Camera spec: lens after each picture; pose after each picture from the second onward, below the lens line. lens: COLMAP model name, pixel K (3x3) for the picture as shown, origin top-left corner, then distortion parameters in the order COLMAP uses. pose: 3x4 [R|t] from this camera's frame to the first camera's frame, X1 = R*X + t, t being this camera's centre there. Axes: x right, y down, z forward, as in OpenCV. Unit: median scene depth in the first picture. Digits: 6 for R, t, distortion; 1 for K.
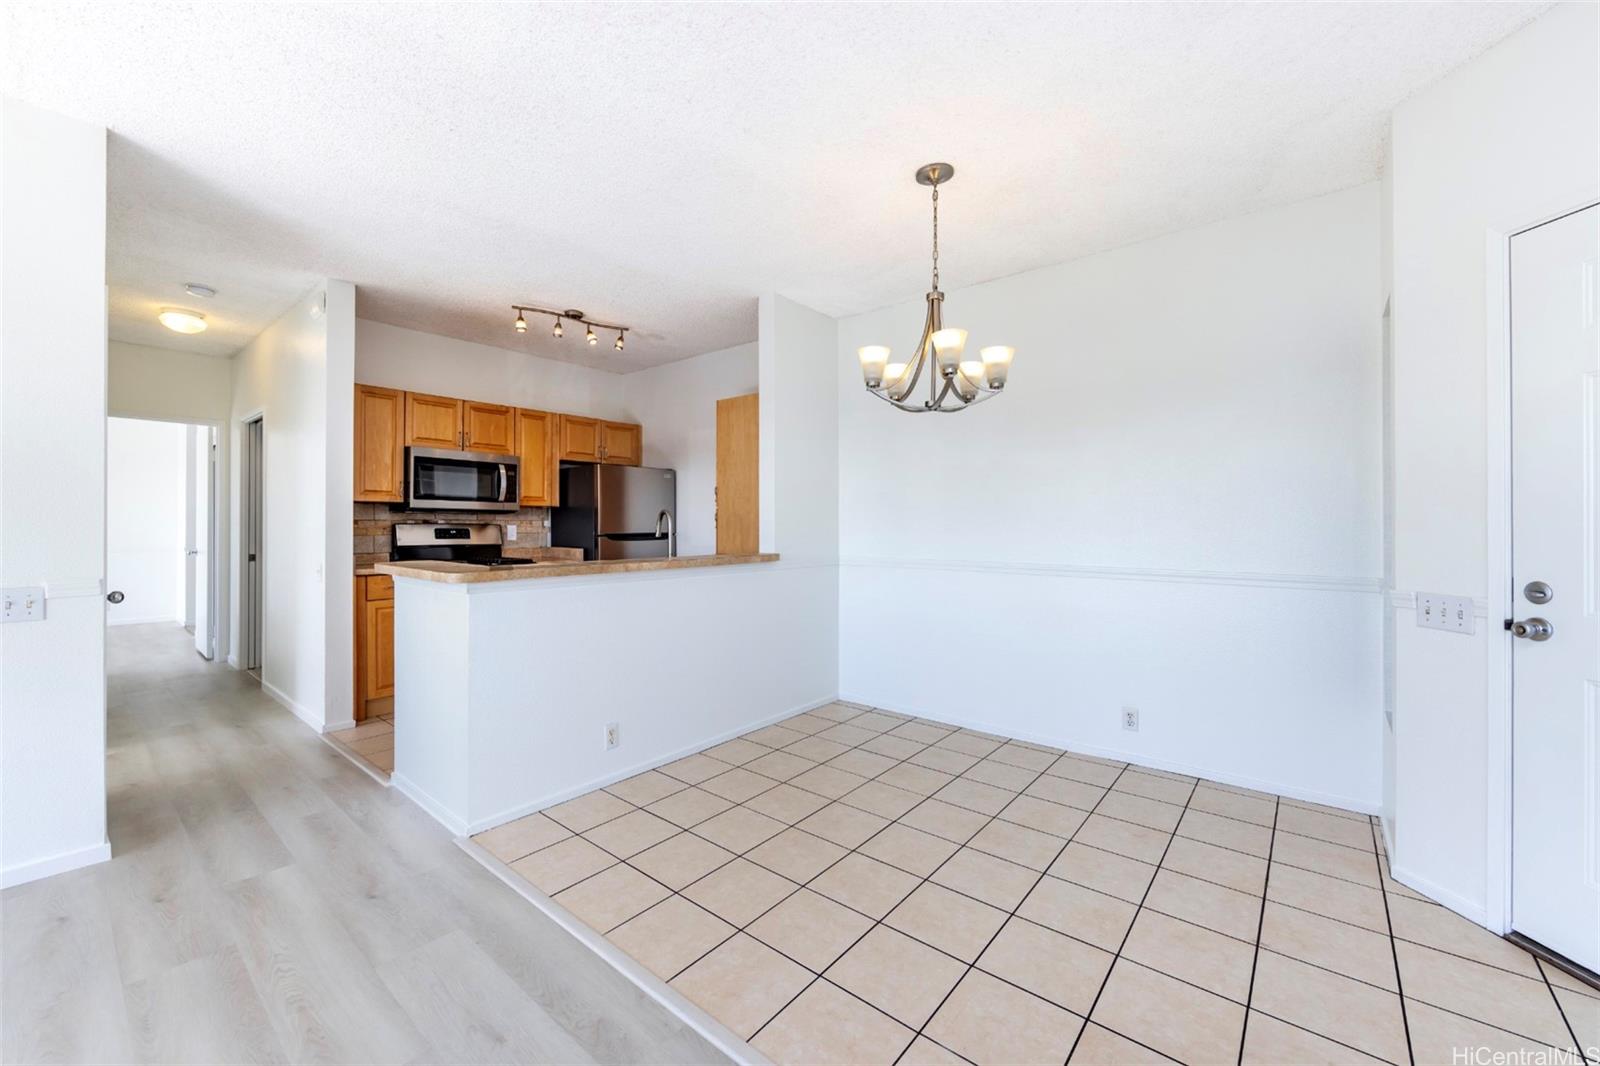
lens RADIAL K [[636.9, 0, 809.3], [0, 636.9, 518.3], [0, 0, 1]] dist [-0.002058, -0.000183]
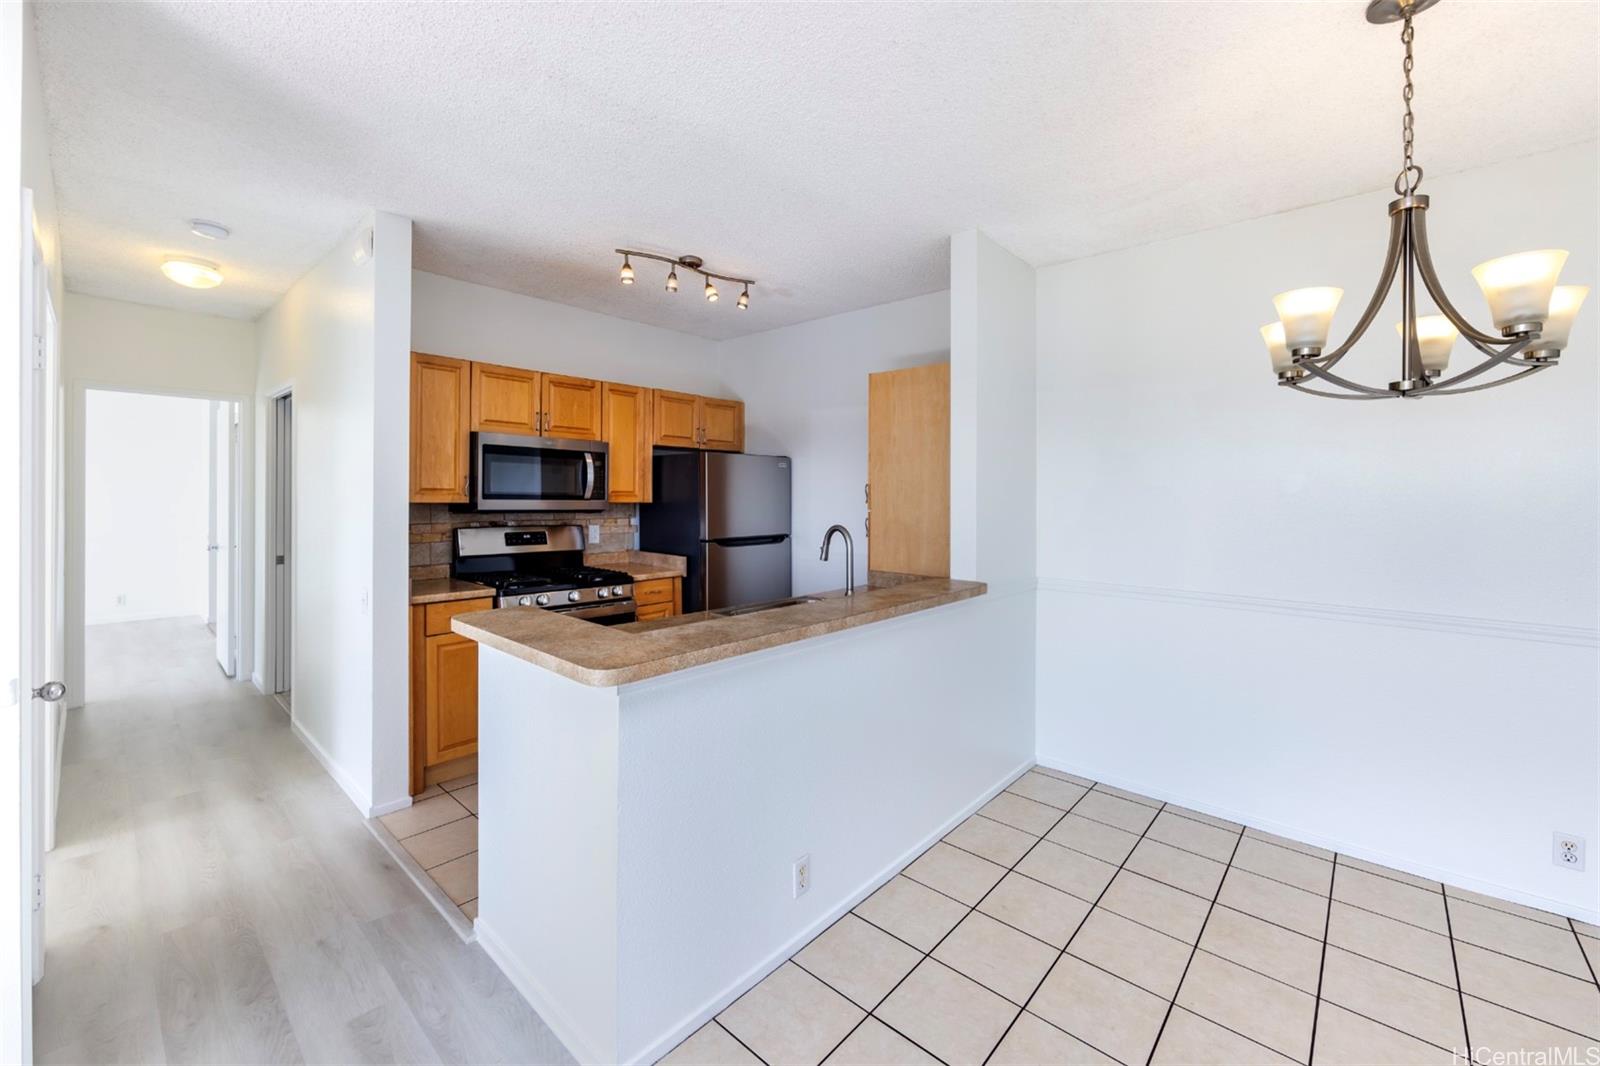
lens RADIAL K [[636.9, 0, 831.3], [0, 636.9, 488.9], [0, 0, 1]] dist [-0.002058, -0.000183]
pose [[0.999942, 0.002493, -0.010498, -0.193687], [-0.002465, 0.999993, 0.002706, -0.048436], [0.010505, -0.002680, 0.999941, 0.232952]]
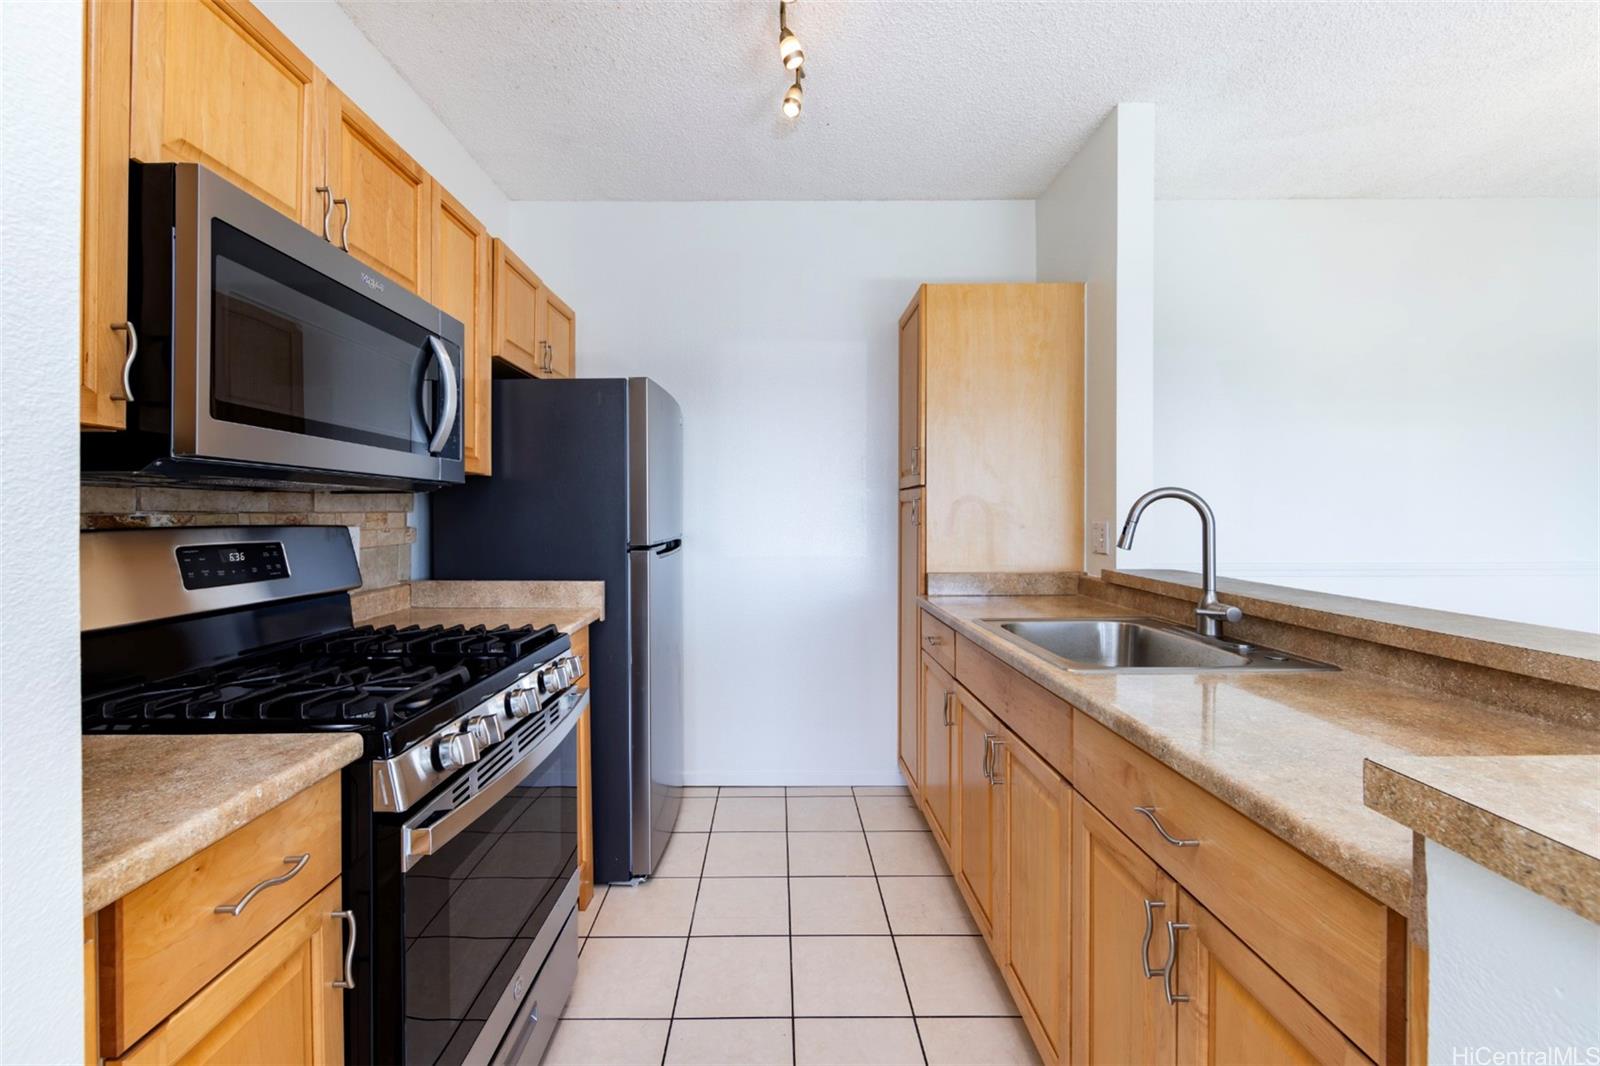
lens RADIAL K [[636.9, 0, 791.5], [0, 636.9, 512.8], [0, 0, 1]] dist [-0.002058, -0.000183]
pose [[0.756552, -0.016548, 0.653724, -0.640593], [0.010091, 0.999856, 0.013631, 0.000901], [-0.653856, -0.003716, 0.756610, 0.735613]]
